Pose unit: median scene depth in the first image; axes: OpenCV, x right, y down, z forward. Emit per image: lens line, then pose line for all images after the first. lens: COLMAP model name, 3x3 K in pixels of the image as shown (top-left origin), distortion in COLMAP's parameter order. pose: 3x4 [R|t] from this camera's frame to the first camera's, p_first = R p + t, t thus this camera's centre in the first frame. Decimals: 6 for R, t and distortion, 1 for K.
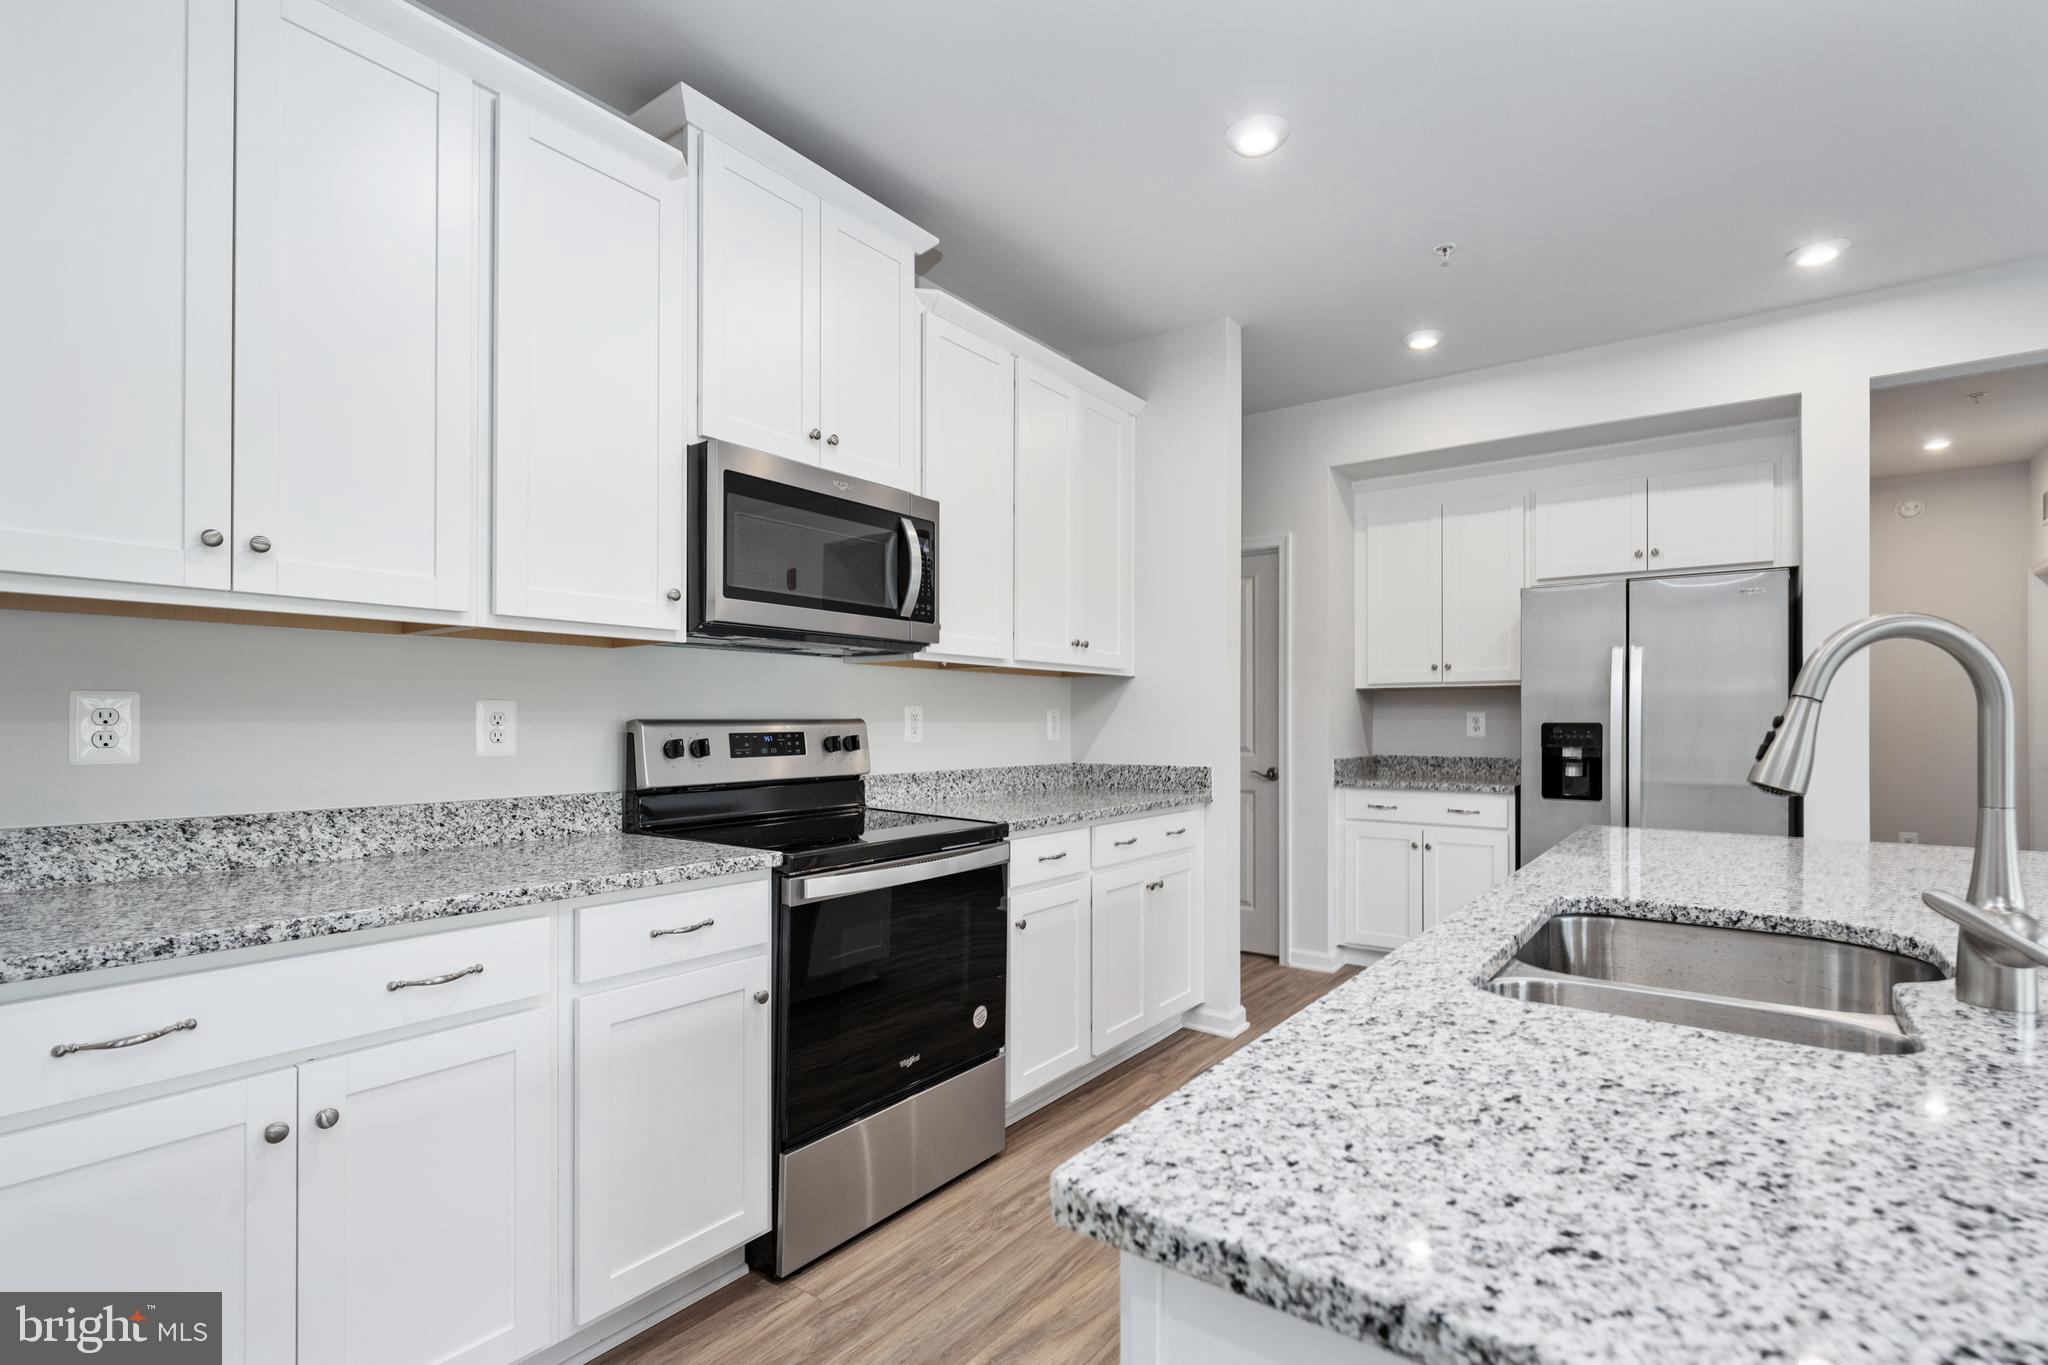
lens RADIAL K [[956.9, 0, 1029.1], [0, 956.9, 716.9], [0, 0, 1]] dist [0.001033, -0.000110]
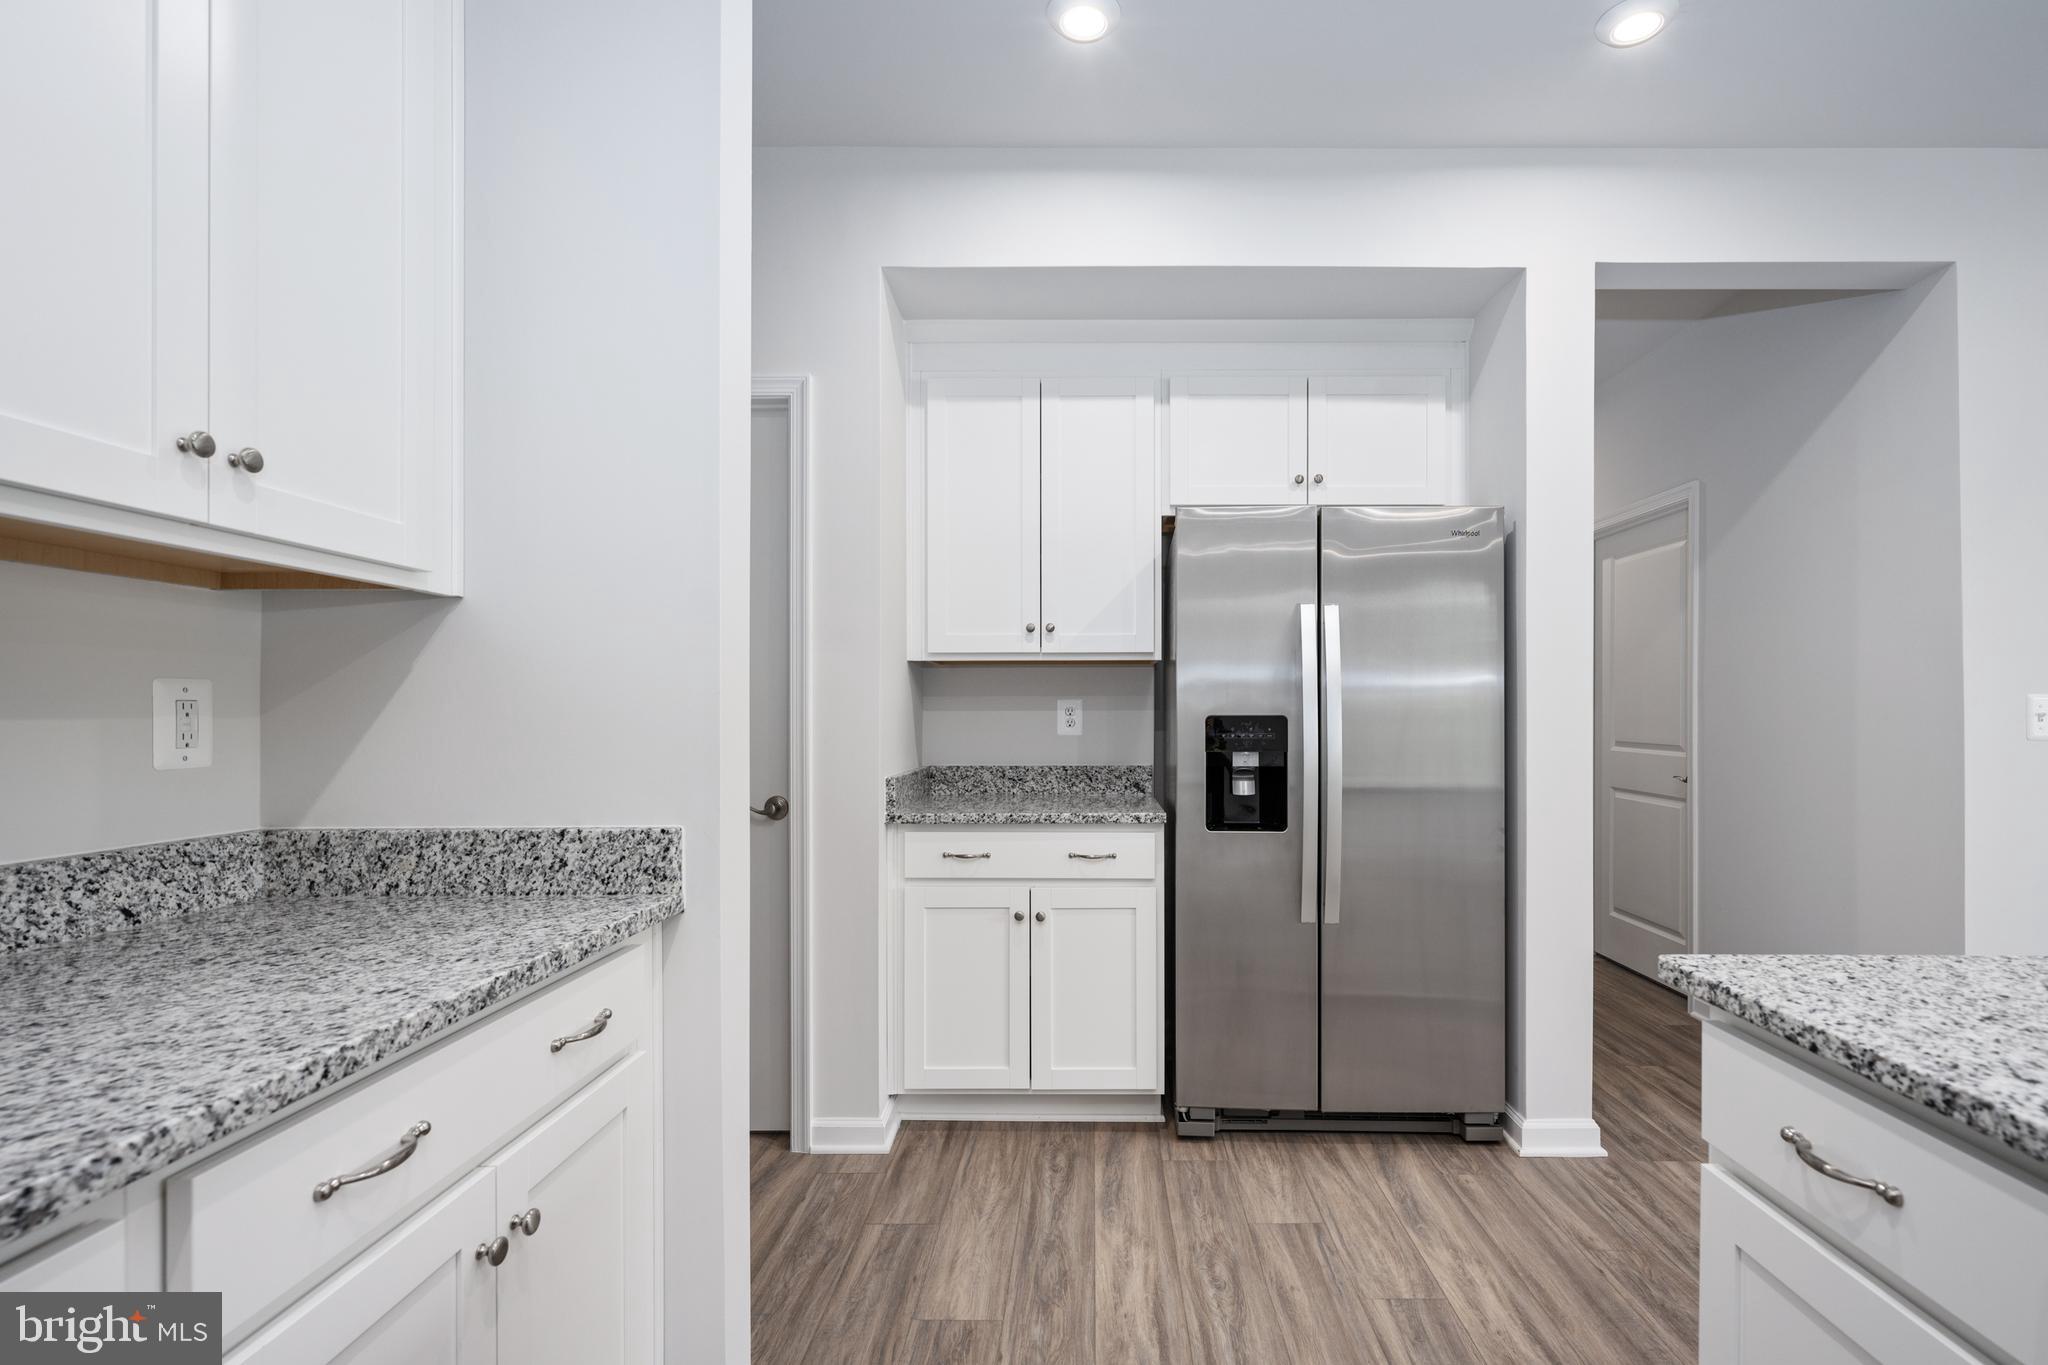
lens RADIAL K [[959.6, 0, 1085.8], [0, 959.6, 714.5], [0, 0, 1]] dist [-0.002586, 0.000083]
pose [[0.805354, -0.003081, 0.592786, 0.081664], [-0.000495, 0.999983, 0.005870, 0.001996], [-0.592793, -0.005021, 0.805339, 0.528630]]
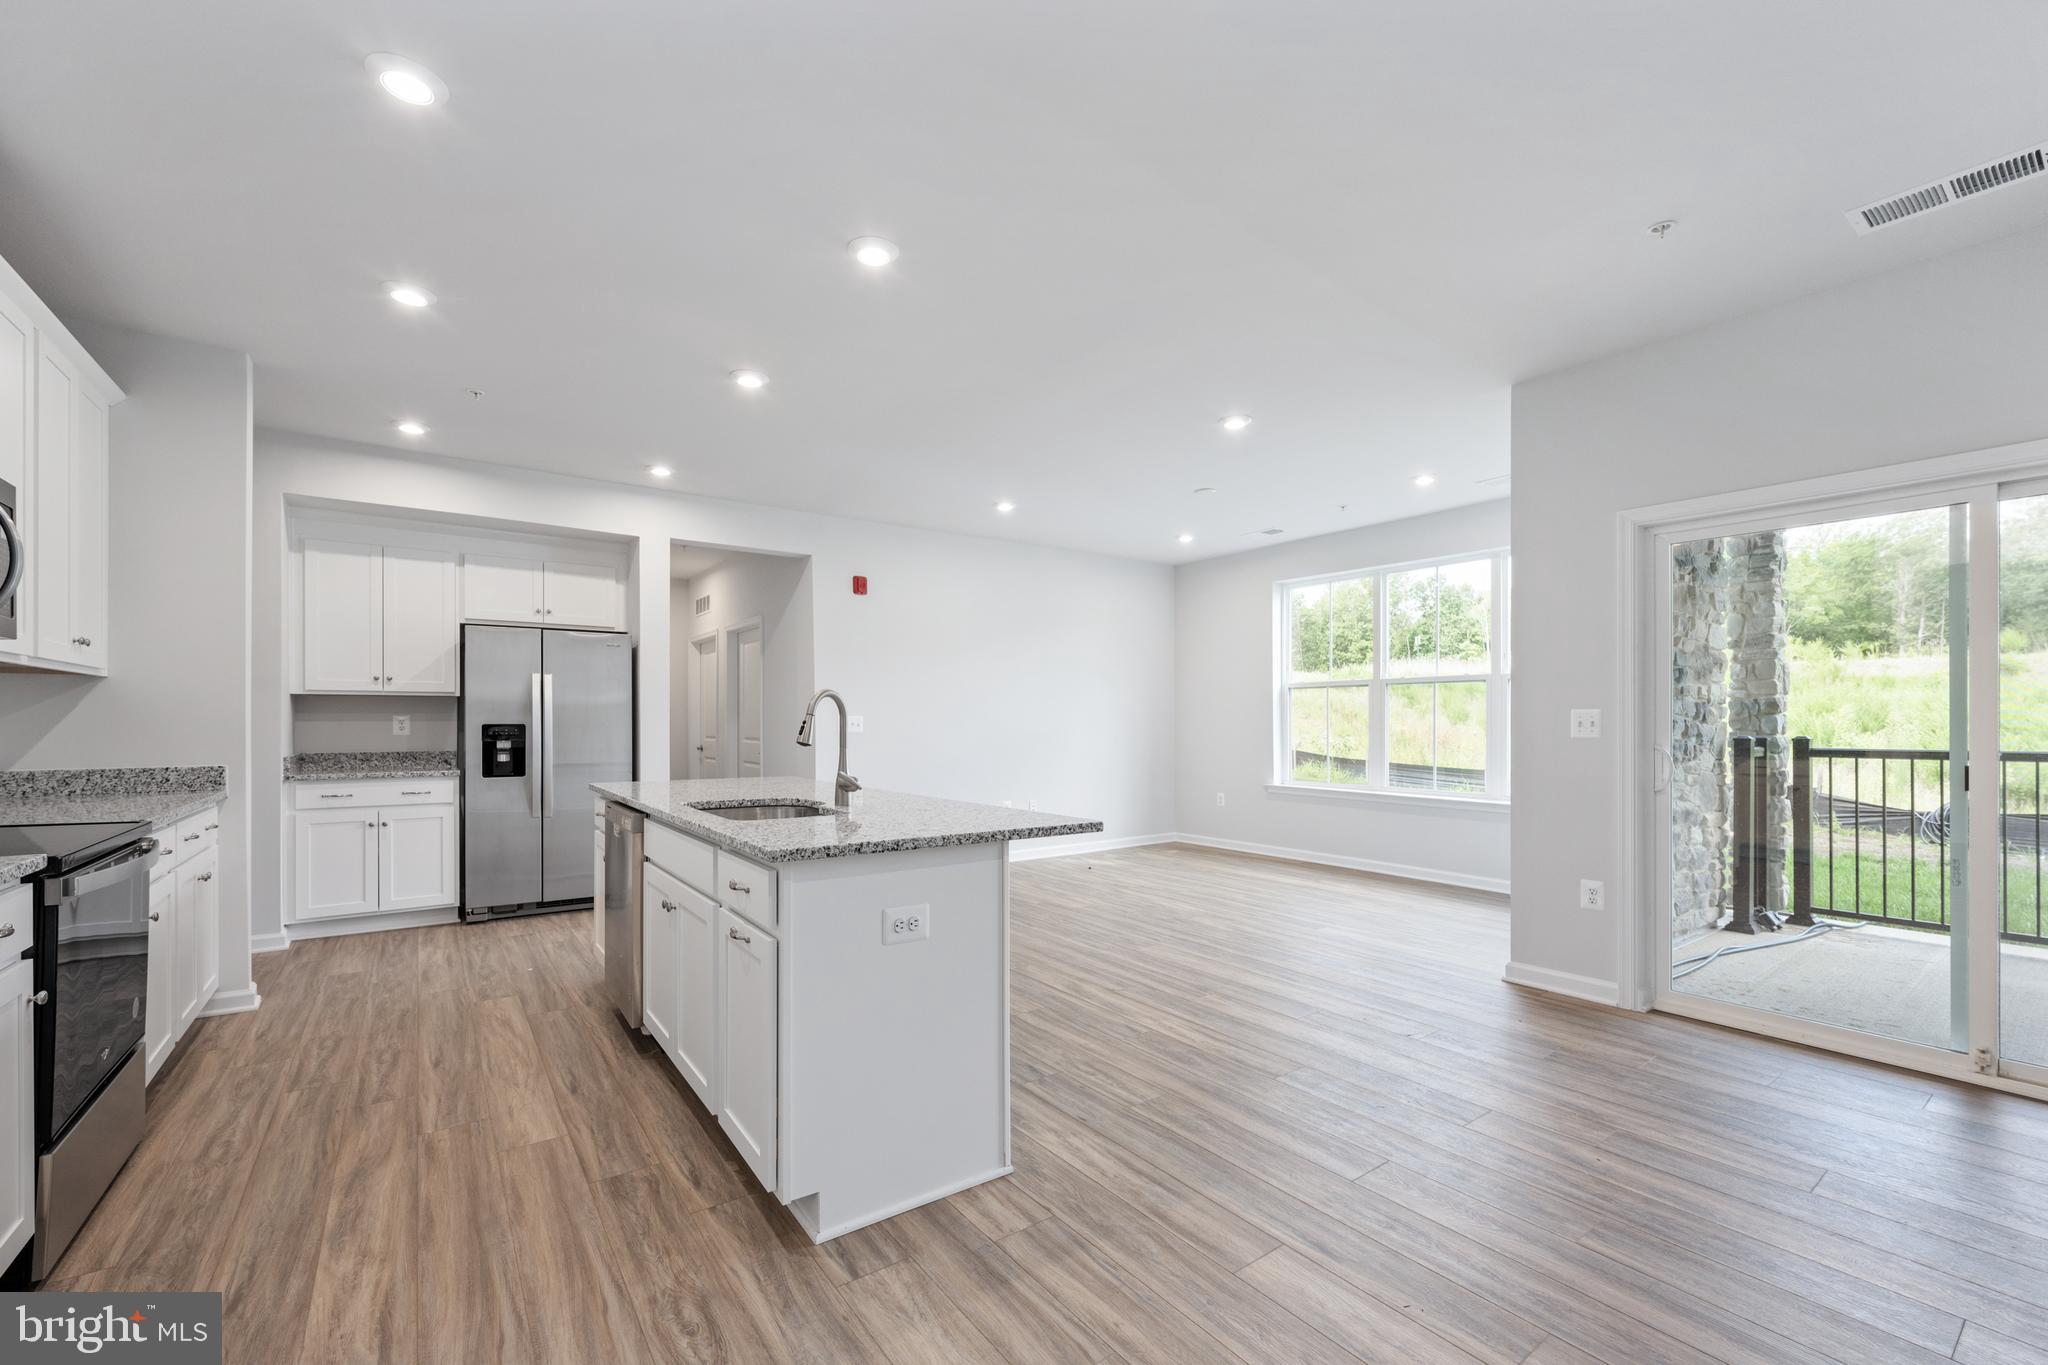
lens RADIAL K [[844.1, 0, 1011.5], [0, 844.1, 721.1], [0, 0, 1]] dist [0.007799, -0.000228]
pose [[0.312143, -0.000390, 0.950035, -0.405485], [-0.002433, 0.999996, 0.001210, -0.001171], [-0.950032, -0.002689, 0.312141, -0.123997]]
